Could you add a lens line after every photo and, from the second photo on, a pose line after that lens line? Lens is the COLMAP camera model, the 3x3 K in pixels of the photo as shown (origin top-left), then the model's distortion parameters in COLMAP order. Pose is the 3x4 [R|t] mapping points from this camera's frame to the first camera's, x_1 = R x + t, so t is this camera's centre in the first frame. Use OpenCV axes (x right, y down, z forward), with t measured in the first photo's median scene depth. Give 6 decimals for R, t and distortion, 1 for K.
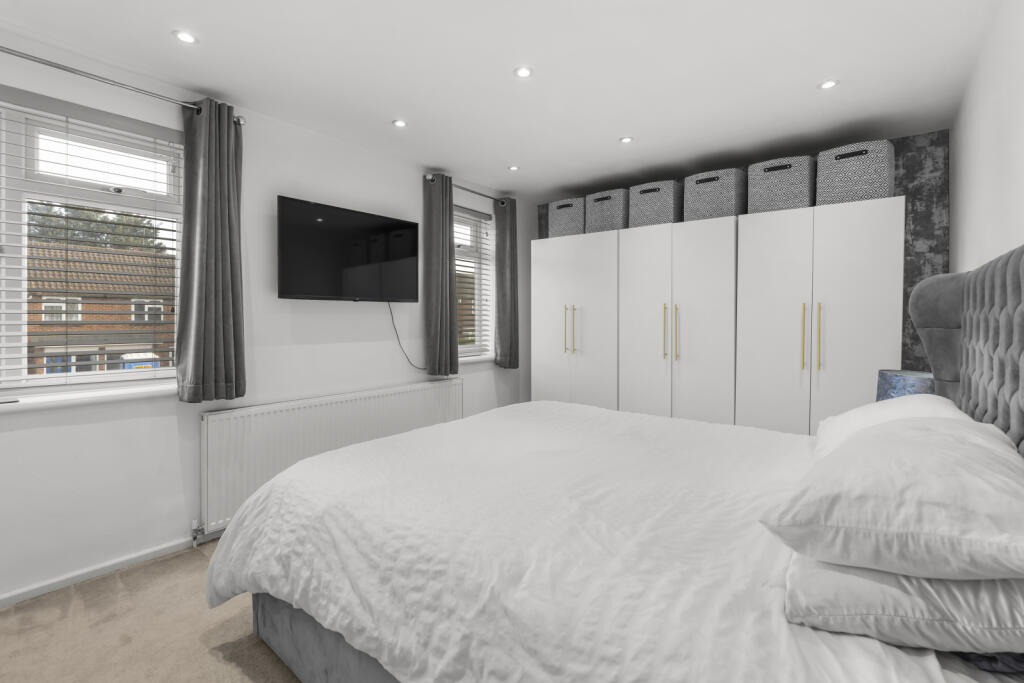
lens RADIAL K [[459.6, 0, 510.9], [0, 459.6, 326.0], [0, 0, 1]] dist [0.000747, 0.000113]
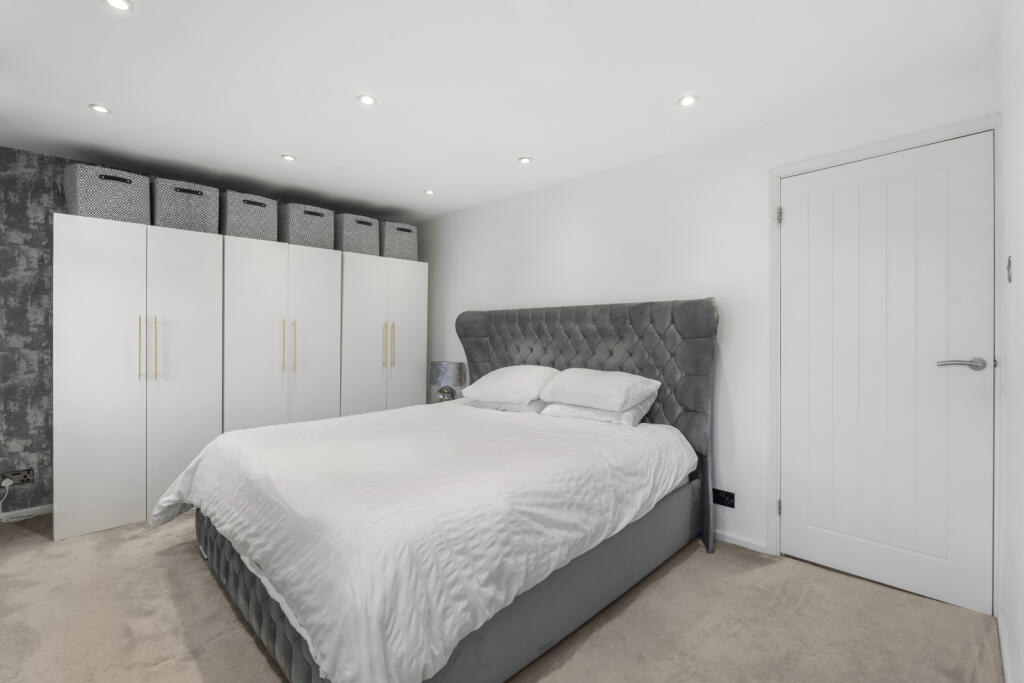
lens RADIAL K [[452.8, 0, 512.0], [0, 452.8, 341.5], [0, 0, 1]] dist [-0.001544, -0.000003]
pose [[0.109364, -0.026521, 0.993648, -0.702108], [0.018820, 0.999520, 0.024607, -0.013487], [-0.993824, 0.016010, 0.109810, 0.403649]]
